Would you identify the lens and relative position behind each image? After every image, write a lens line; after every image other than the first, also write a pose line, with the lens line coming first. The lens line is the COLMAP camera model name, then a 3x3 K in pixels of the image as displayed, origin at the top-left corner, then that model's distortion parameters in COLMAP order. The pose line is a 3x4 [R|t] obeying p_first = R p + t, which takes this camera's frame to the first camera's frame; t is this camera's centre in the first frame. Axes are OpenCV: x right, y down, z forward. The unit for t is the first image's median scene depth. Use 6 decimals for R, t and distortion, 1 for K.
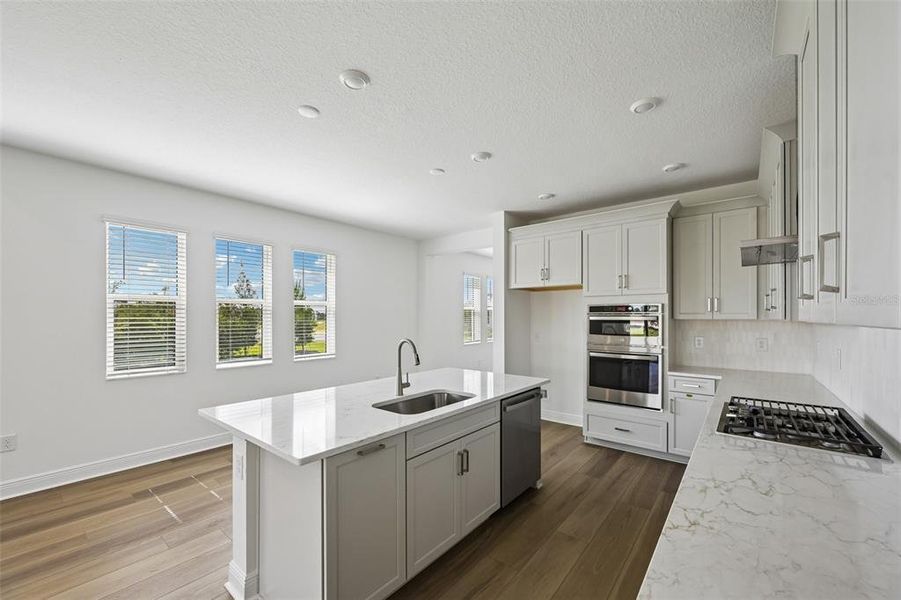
lens RADIAL K [[363.5, 0, 453.6], [0, 363.5, 319.2], [0, 0, 1]] dist [-0.000577, -0.000028]
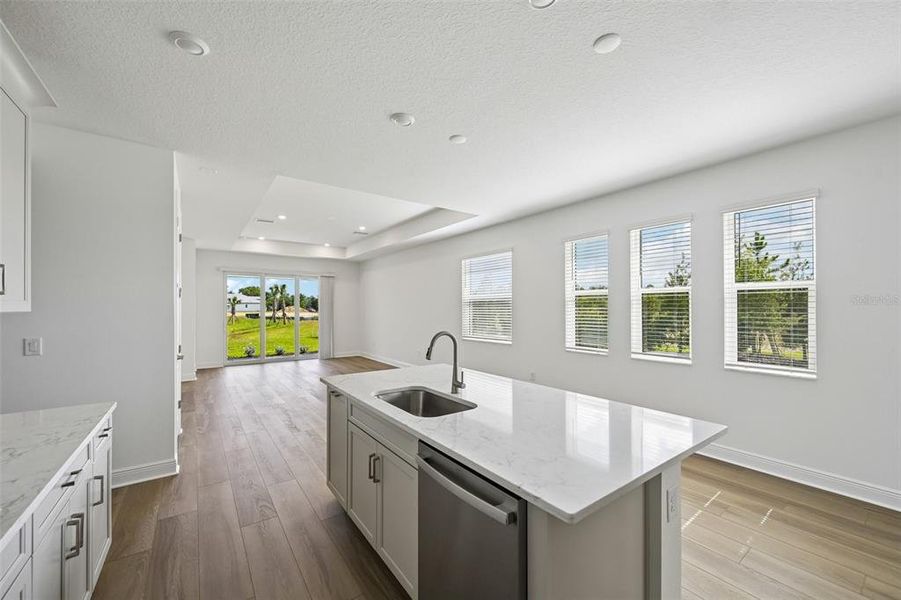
lens RADIAL K [[355.8, 0, 451.0], [0, 355.8, 309.3], [0, 0, 1]] dist [-0.000862, -0.000048]
pose [[-0.261529, 0.004895, -0.965183, 0.479081], [-0.001966, 0.999982, 0.005605, -0.004532], [0.965194, 0.003363, -0.261515, 0.814553]]
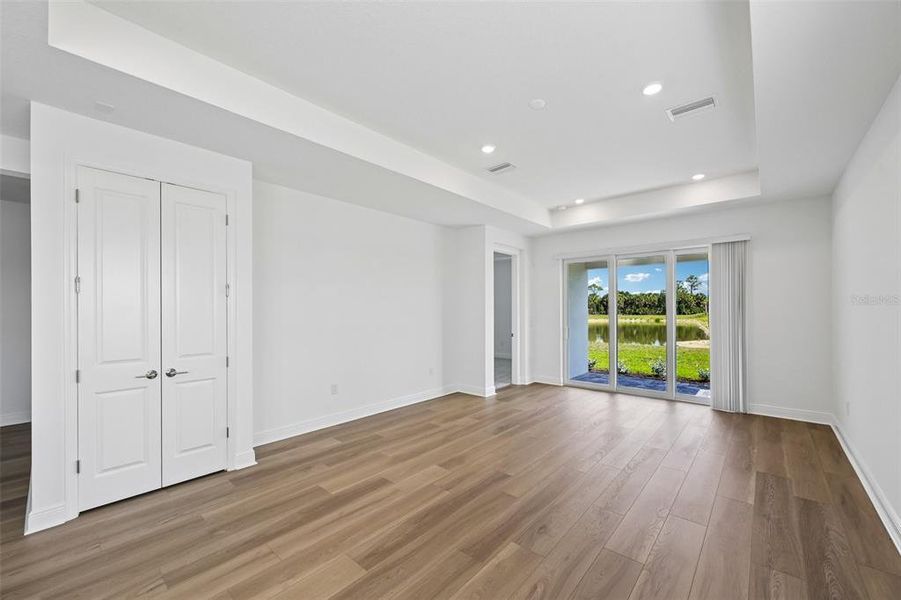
lens RADIAL K [[357.6, 0, 451.6], [0, 357.6, 306.3], [0, 0, 1]] dist [-0.000807, -0.000145]
pose [[-0.999102, 0.005853, 0.041974, -0.880941], [0.005645, 0.999971, -0.005088, -0.001089], [-0.042003, -0.004847, -0.999106, 0.573862]]
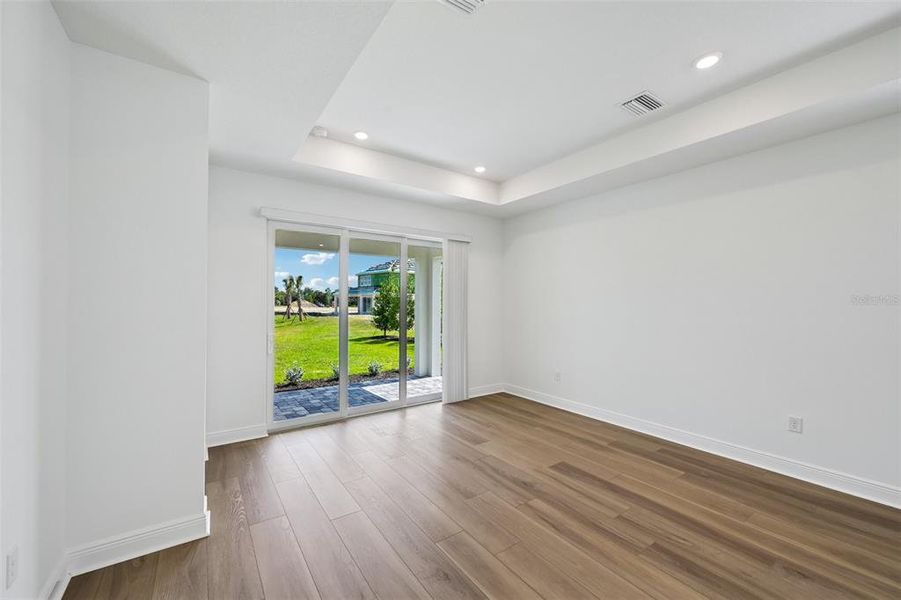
lens RADIAL K [[359.2, 0, 450.5], [0, 359.2, 300.0], [0, 0, 1]] dist [0.000459, 0.000062]
pose [[-0.276170, -0.006549, -0.961087, -0.509432], [-0.003944, 0.999976, -0.005681, -0.000396], [0.961101, 0.002221, -0.276189, -0.415535]]
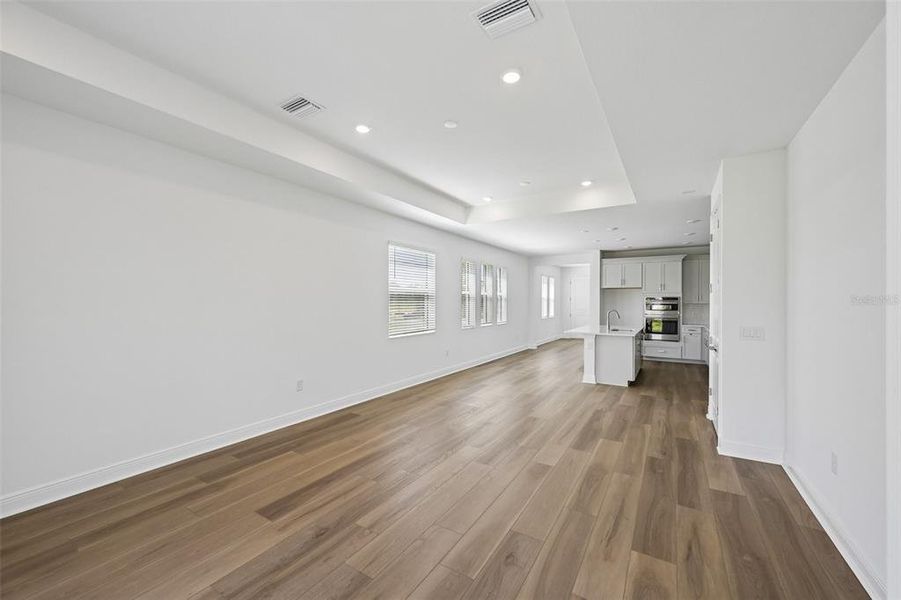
lens RADIAL K [[353.3, 0, 450.5], [0, 353.3, 300.0], [0, 0, 1]] dist [0.000780, 0.000255]
pose [[0.992671, 0.005847, 0.120710, -1.138847], [-0.005028, 0.999962, -0.007084, 0.002376], [-0.120747, 0.006425, 0.992663, -1.066903]]
